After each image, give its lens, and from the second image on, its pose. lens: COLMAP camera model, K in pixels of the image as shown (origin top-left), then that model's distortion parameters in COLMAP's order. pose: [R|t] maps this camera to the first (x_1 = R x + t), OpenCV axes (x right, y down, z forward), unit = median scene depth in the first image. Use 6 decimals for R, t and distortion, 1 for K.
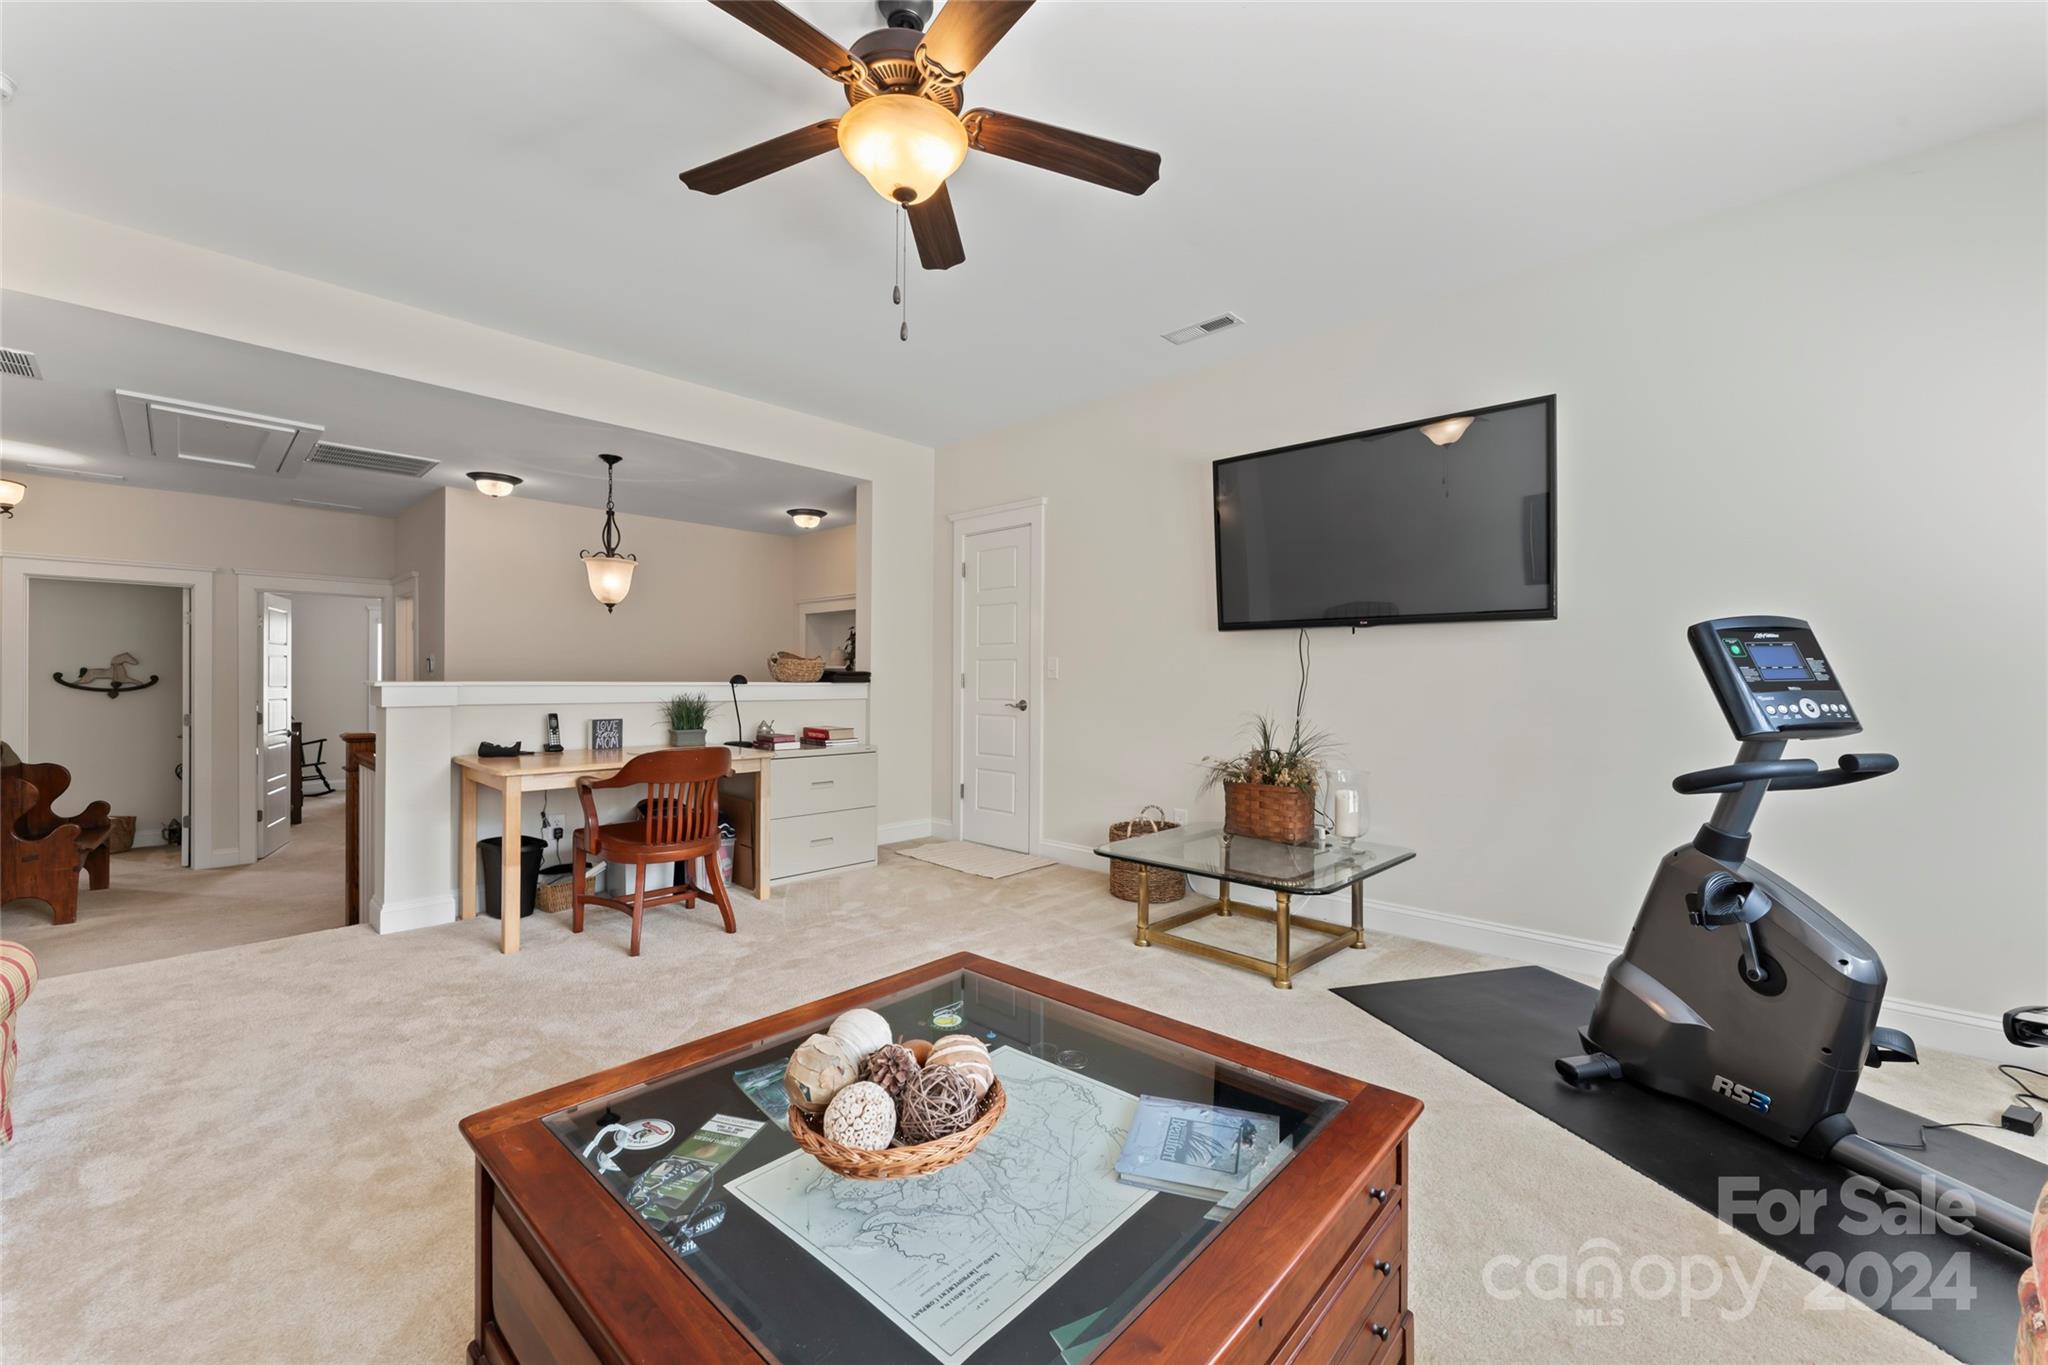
lens RADIAL K [[817.1, 0, 1024.0], [0, 817.1, 682.5], [0, 0, 1]] dist [-0.000571, -0.000024]
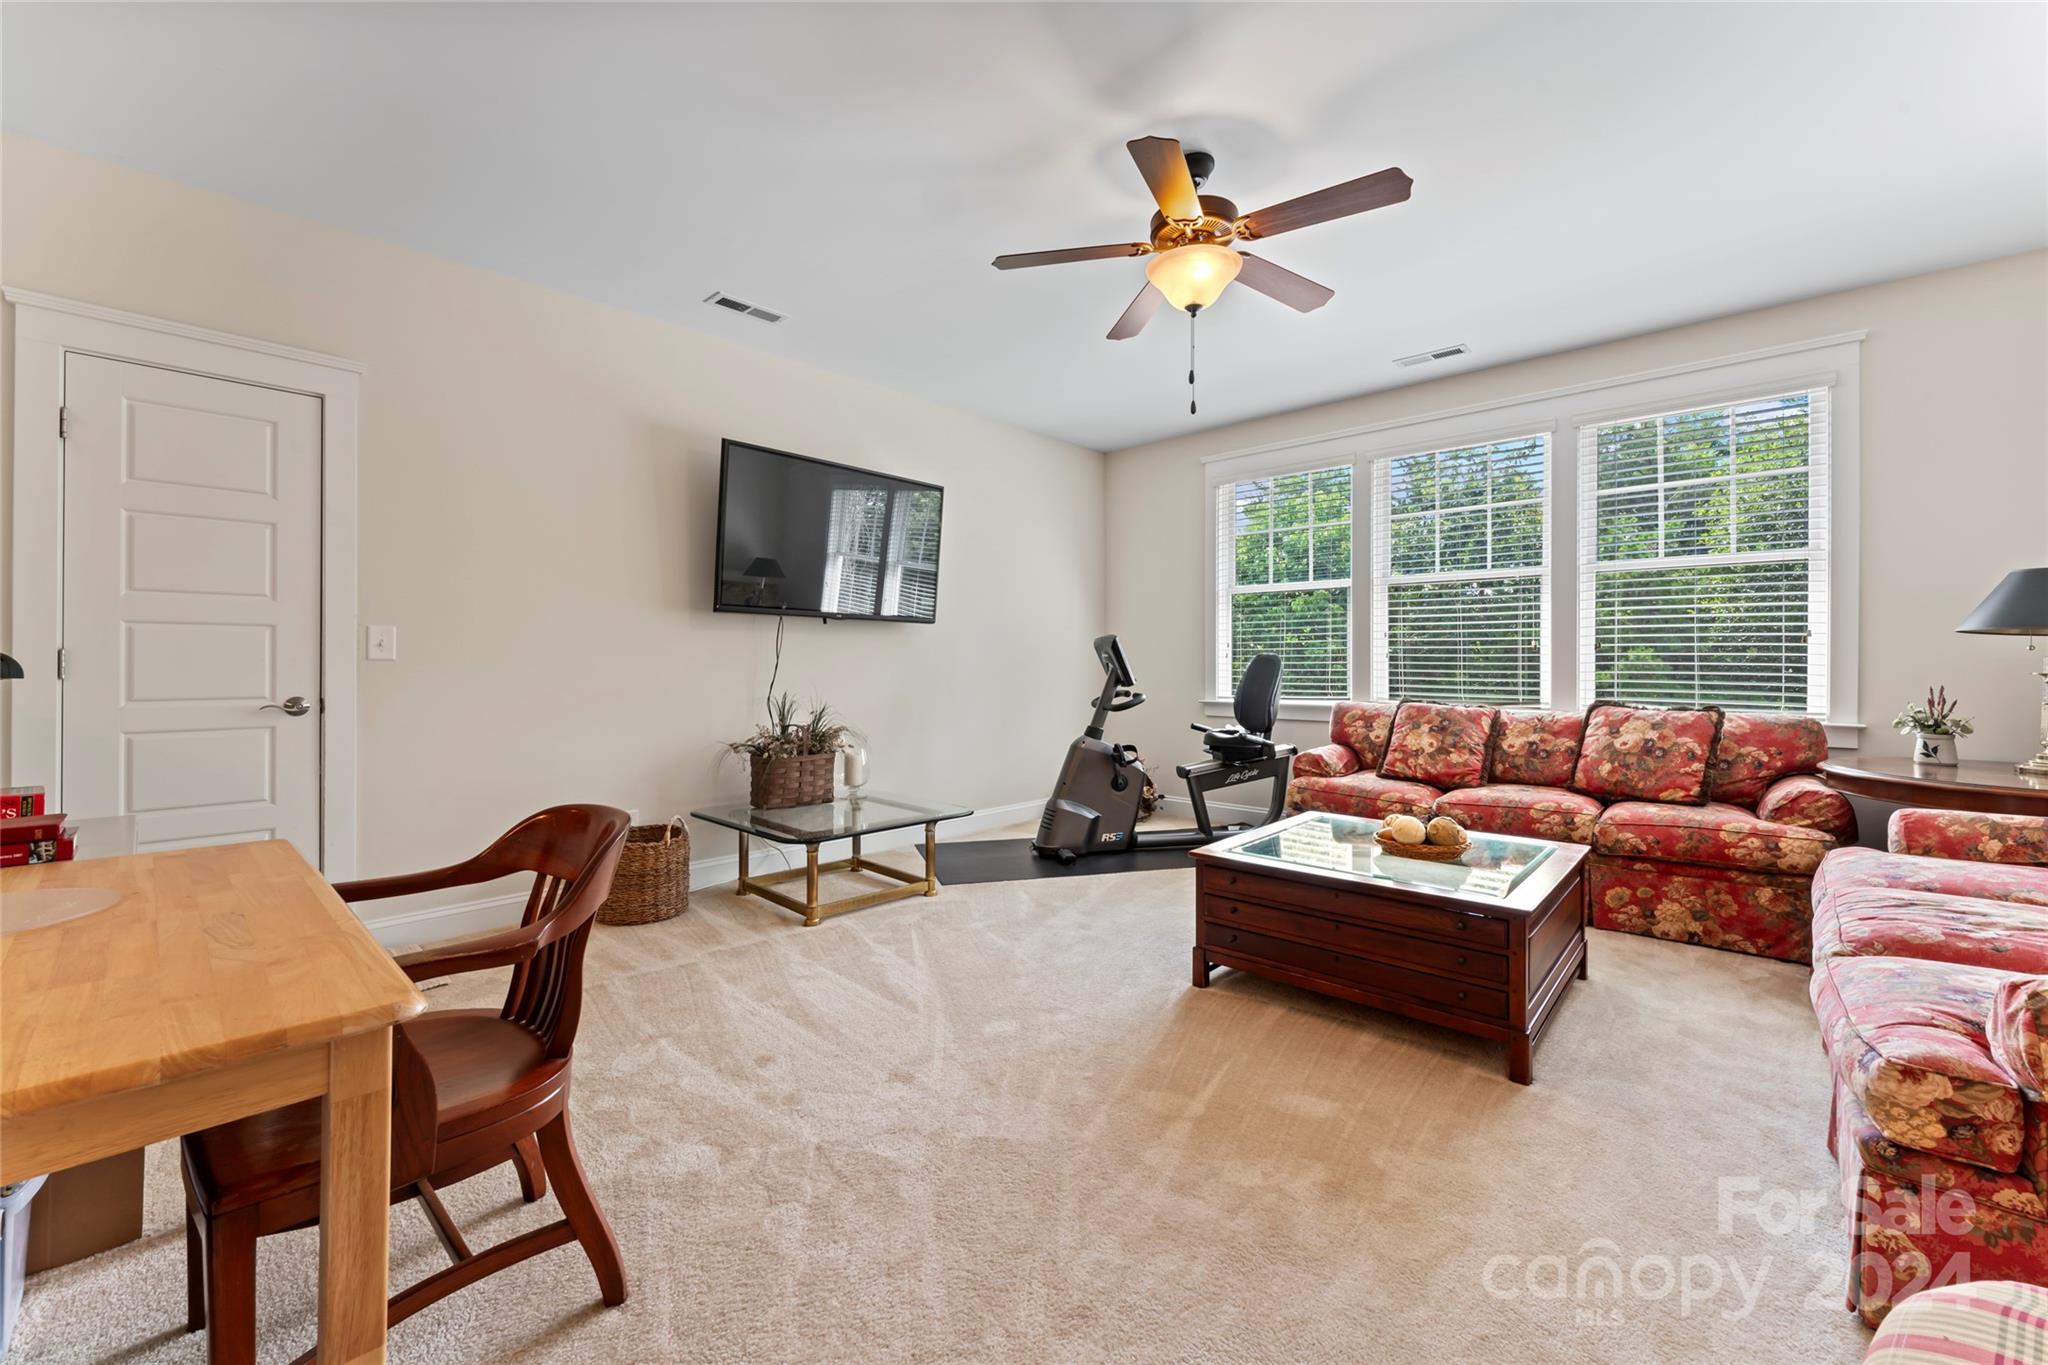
lens RADIAL K [[808.1, 0, 1025.3], [0, 808.1, 669.5], [0, 0, 1]] dist [-0.001443, 0.000072]
pose [[0.007118, -0.017325, 0.999825, -0.843739], [0.004465, 0.999840, 0.017294, -0.012141], [-0.999965, 0.004341, 0.007194, 0.720201]]
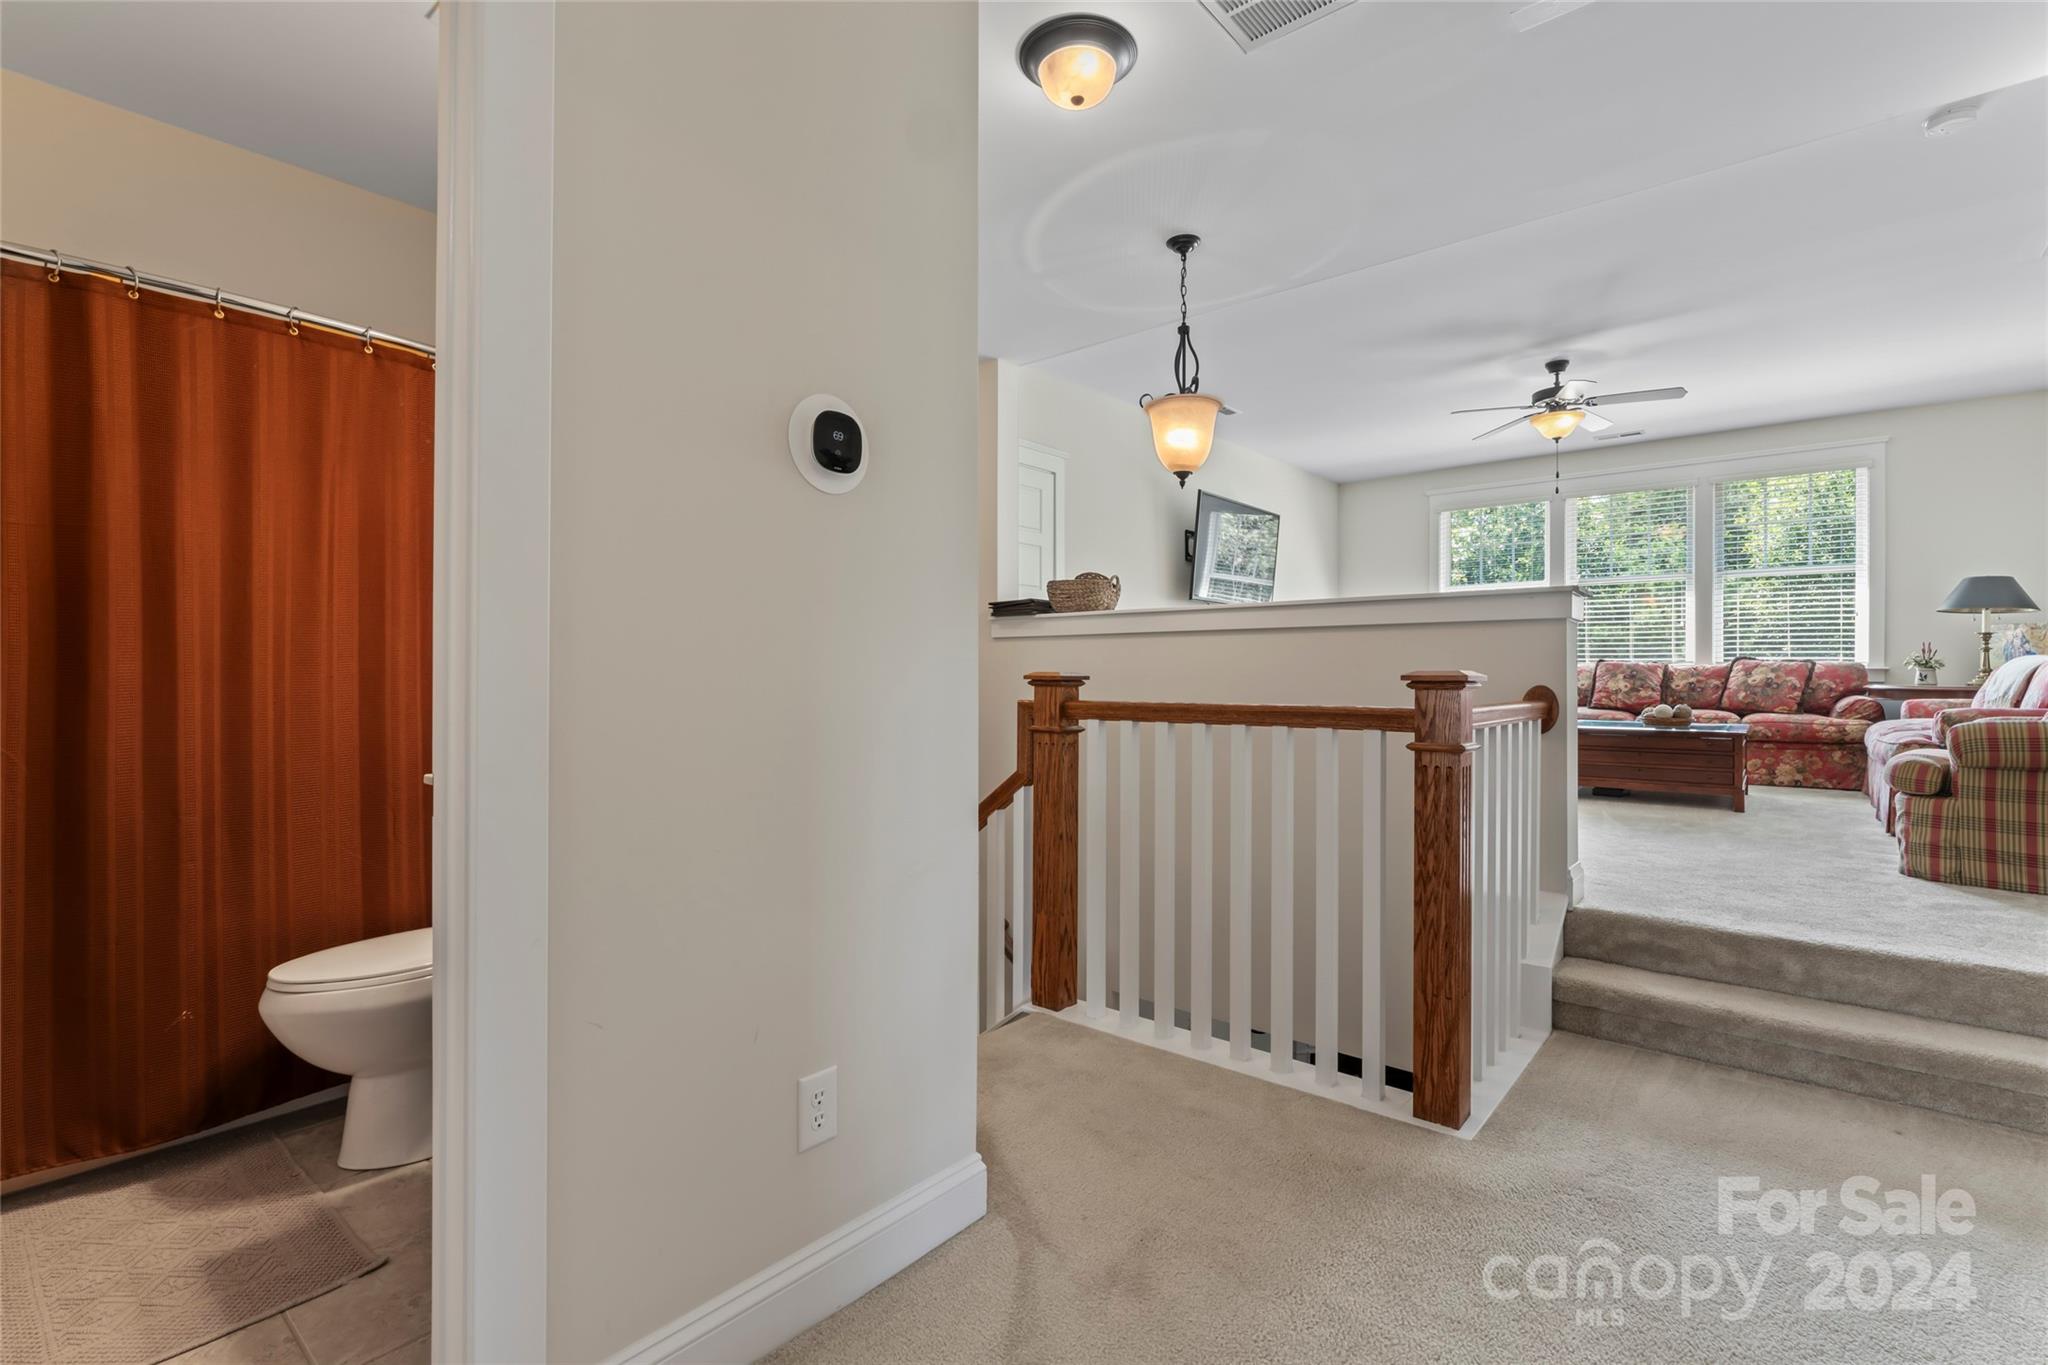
lens RADIAL K [[920.5, 0, 1013.1], [0, 920.5, 677.6], [0, 0, 1]] dist [0.000816, 0.000062]
pose [[-0.040822, -0.020809, 0.998950, -1.726926], [0.009375, 0.999731, 0.021209, 0.041601], [-0.999122, 0.010231, -0.040615, 1.635002]]
